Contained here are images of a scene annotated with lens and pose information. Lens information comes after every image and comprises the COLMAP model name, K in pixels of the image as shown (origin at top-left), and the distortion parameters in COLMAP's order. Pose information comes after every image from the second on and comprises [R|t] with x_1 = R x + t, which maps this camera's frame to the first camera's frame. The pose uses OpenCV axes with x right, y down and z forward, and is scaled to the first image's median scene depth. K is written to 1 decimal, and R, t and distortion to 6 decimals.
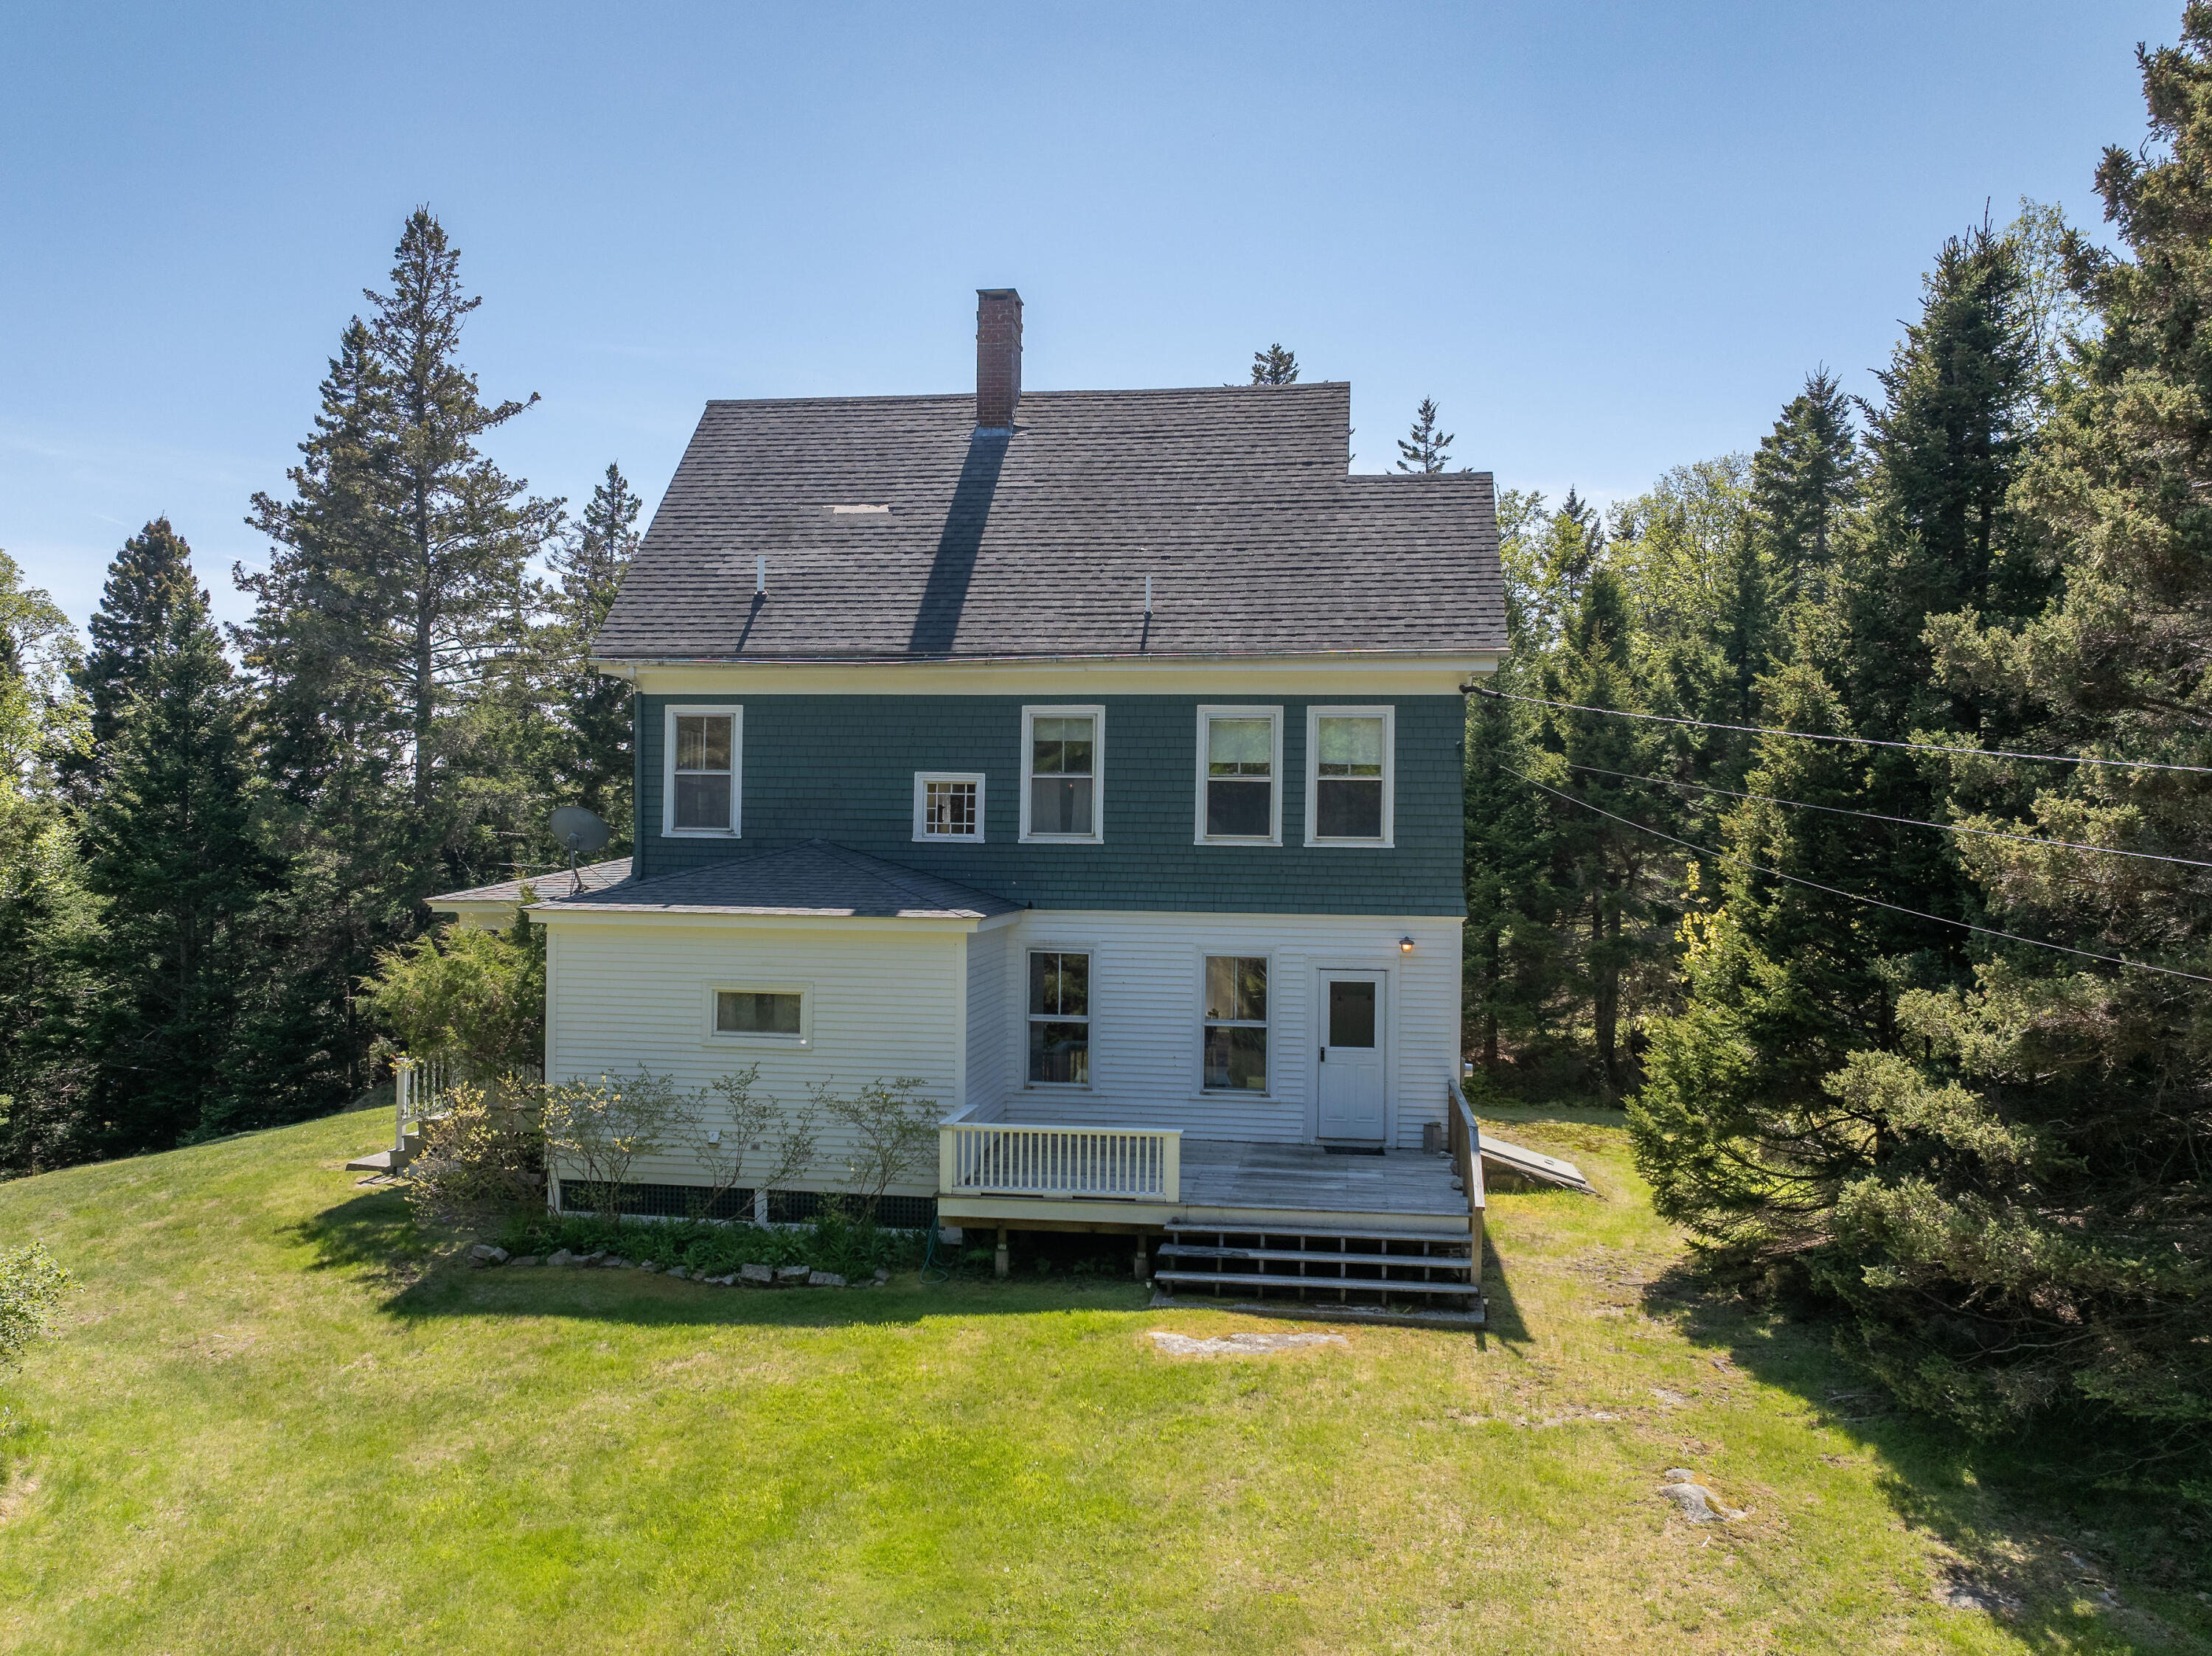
lens RADIAL K [[1813.8, 0, 1090.5], [0, 1813.8, 824.7], [0, 0, 1]] dist [-0.030092, -0.008908]
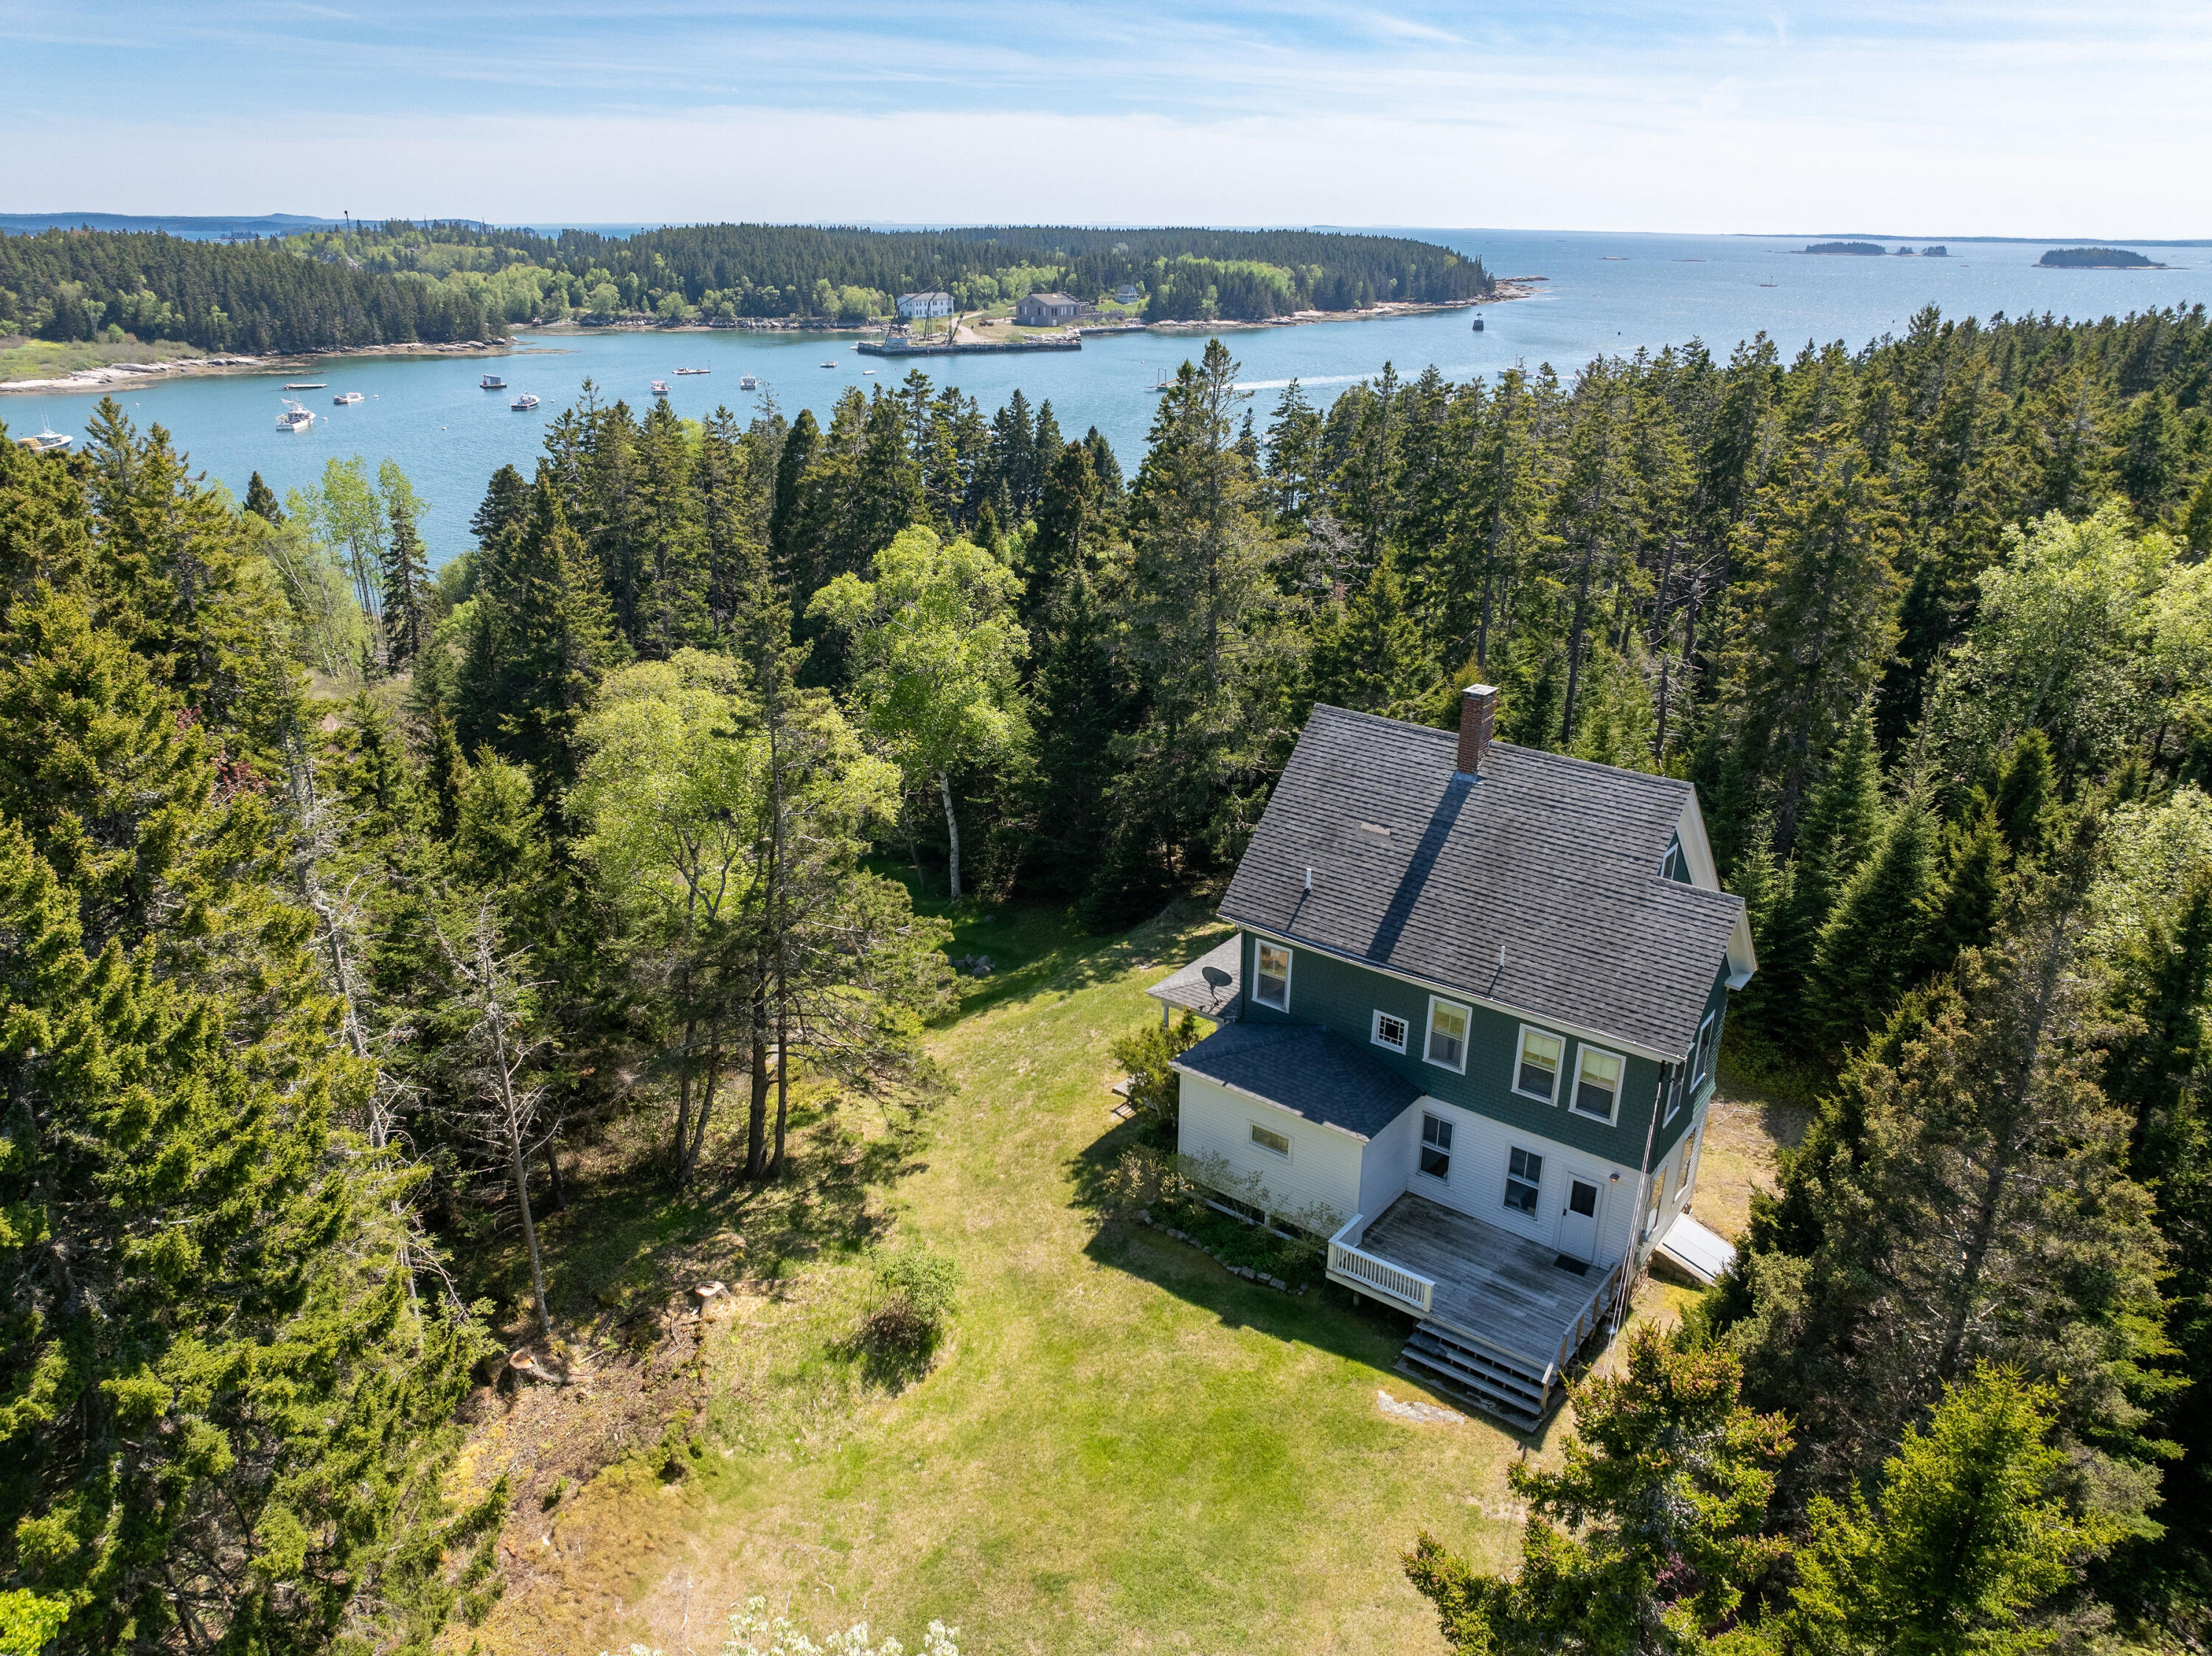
lens RADIAL K [[1555.7, 0, 1098.8], [0, 1555.7, 836.3], [0, 0, 1]] dist [-0.053067, 0.022273]
pose [[0.872500, 0.175984, -0.455821, 0.358238], [0.003979, 0.930296, 0.366787, -0.795411], [0.488597, -0.321835, 0.810984, -0.376204]]
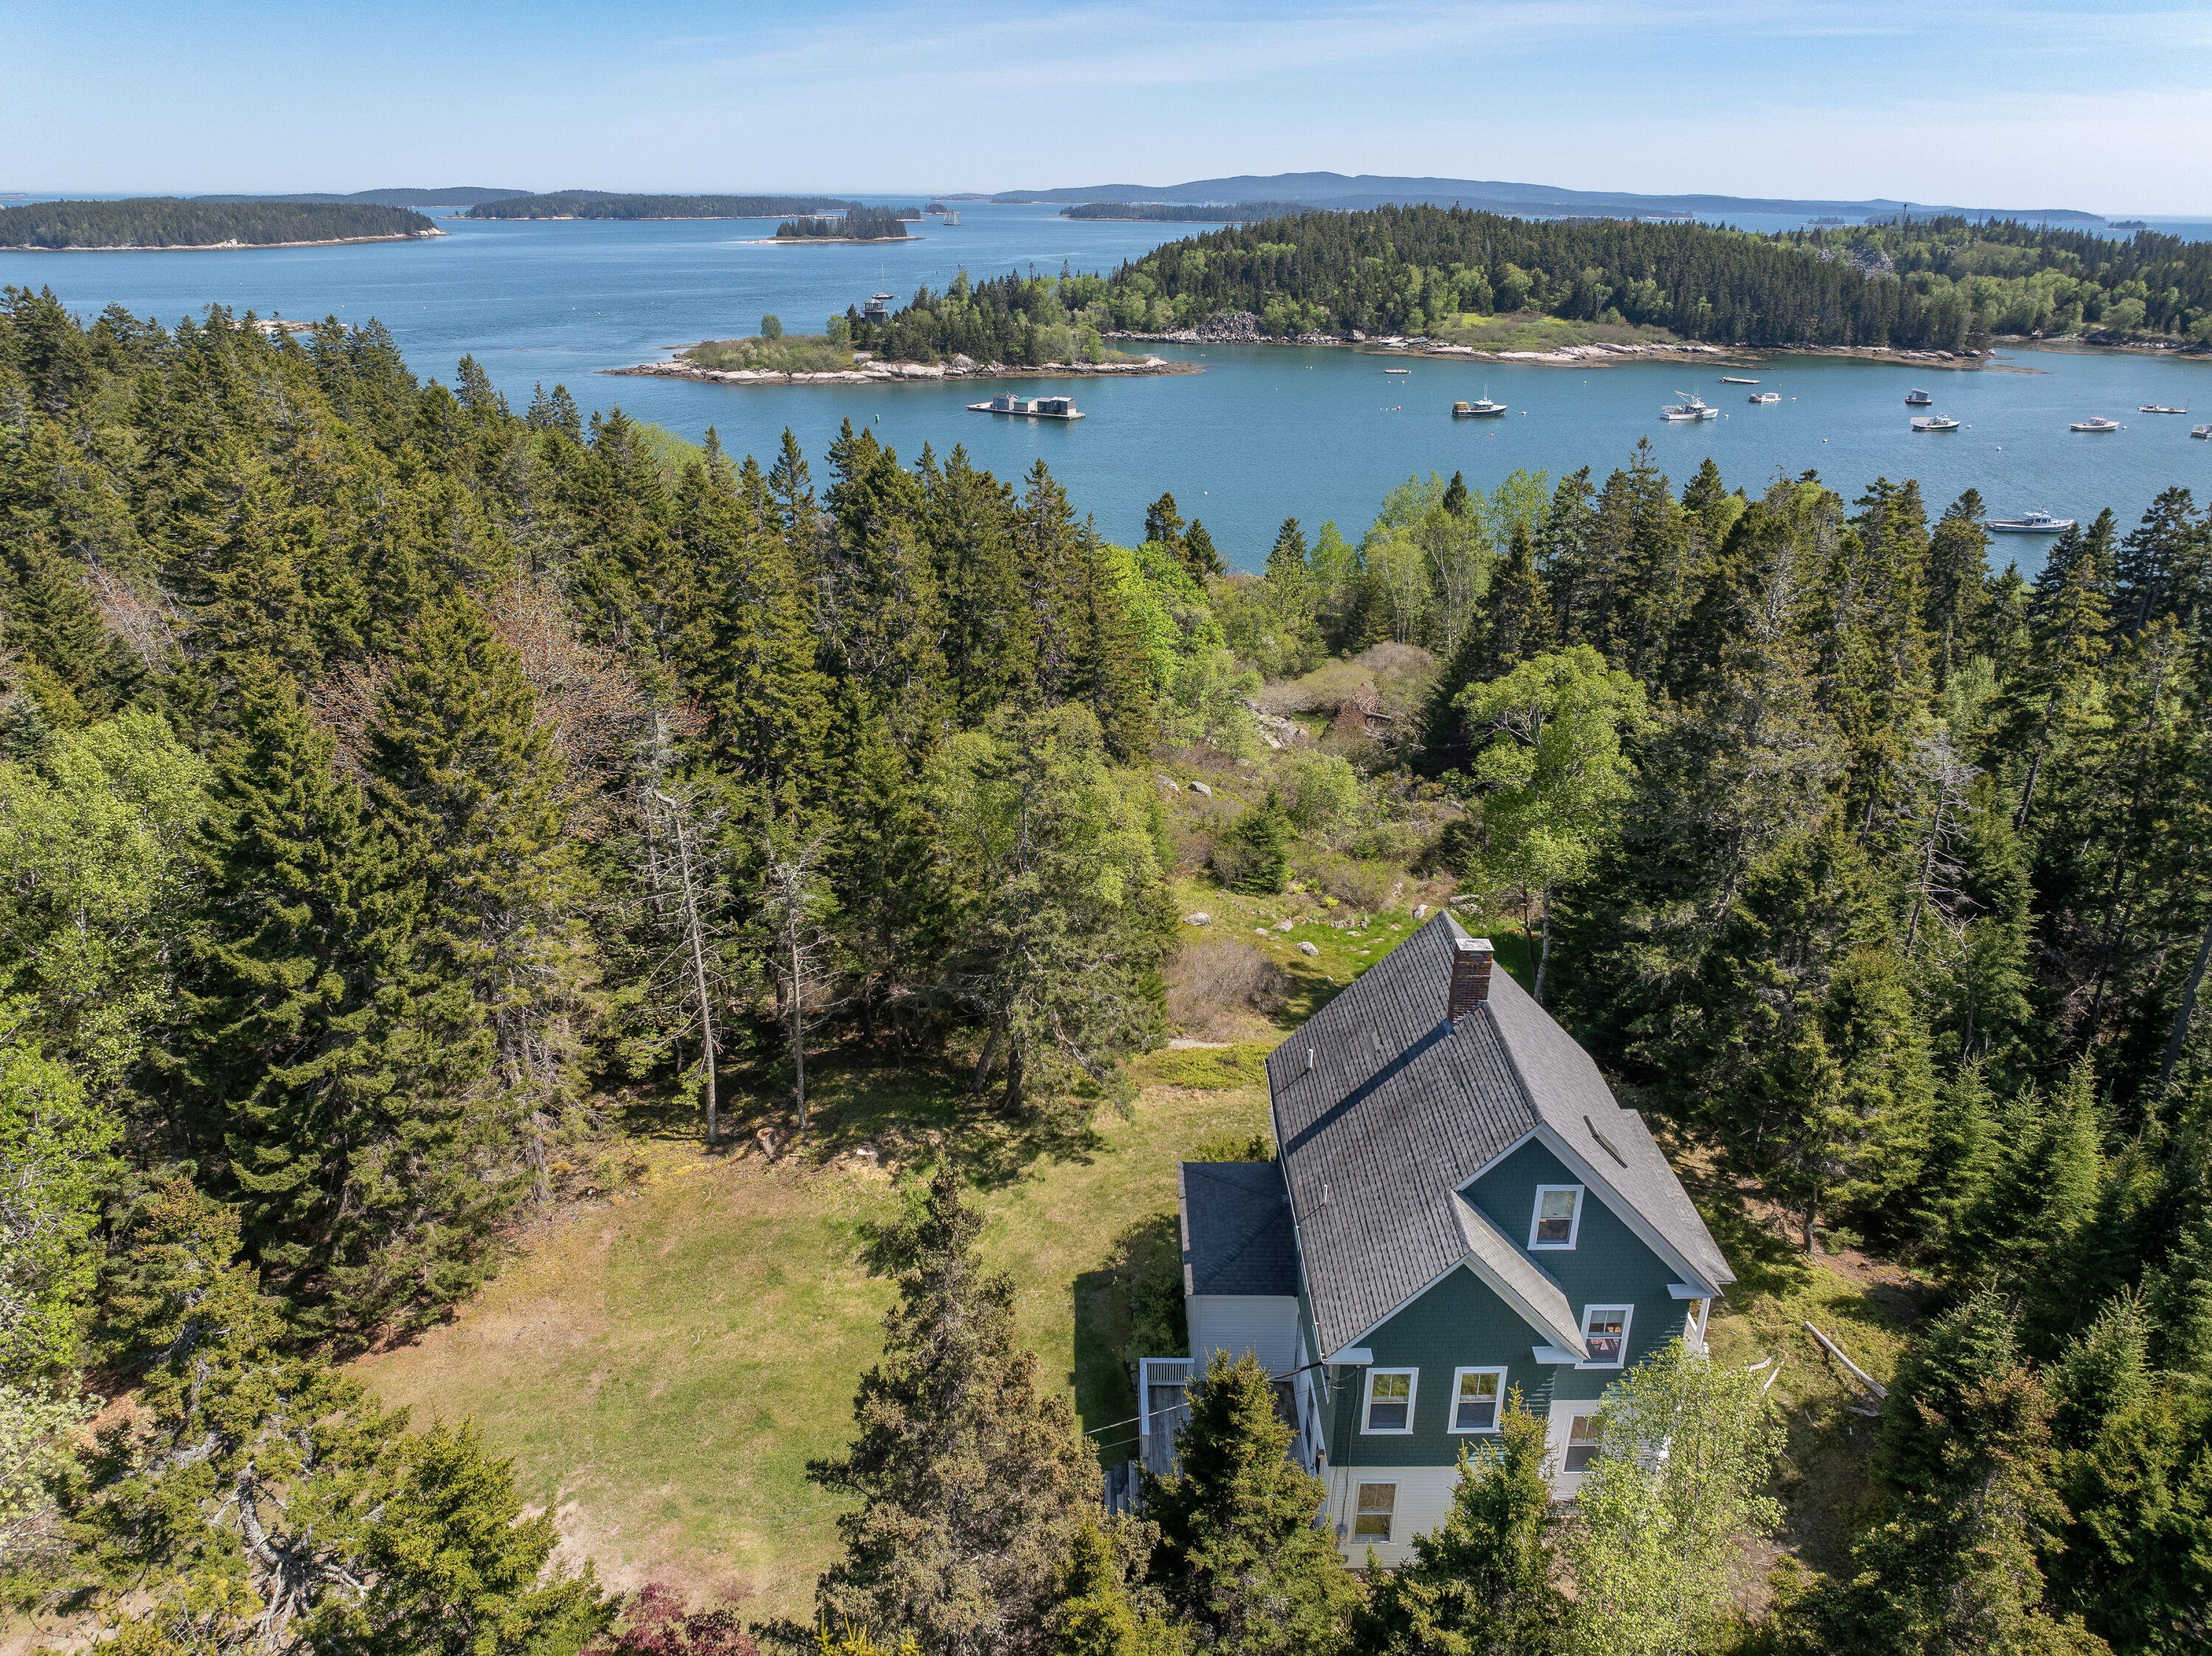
lens RADIAL K [[1555.7, 0, 1098.5], [0, 1555.7, 835.0], [0, 0, 1]] dist [-0.053067, 0.022273]
pose [[0.137540, 0.371176, -0.918320, 1.254197], [0.000496, 0.927105, 0.374801, -1.018869], [0.990496, -0.052006, 0.127329, 0.621883]]
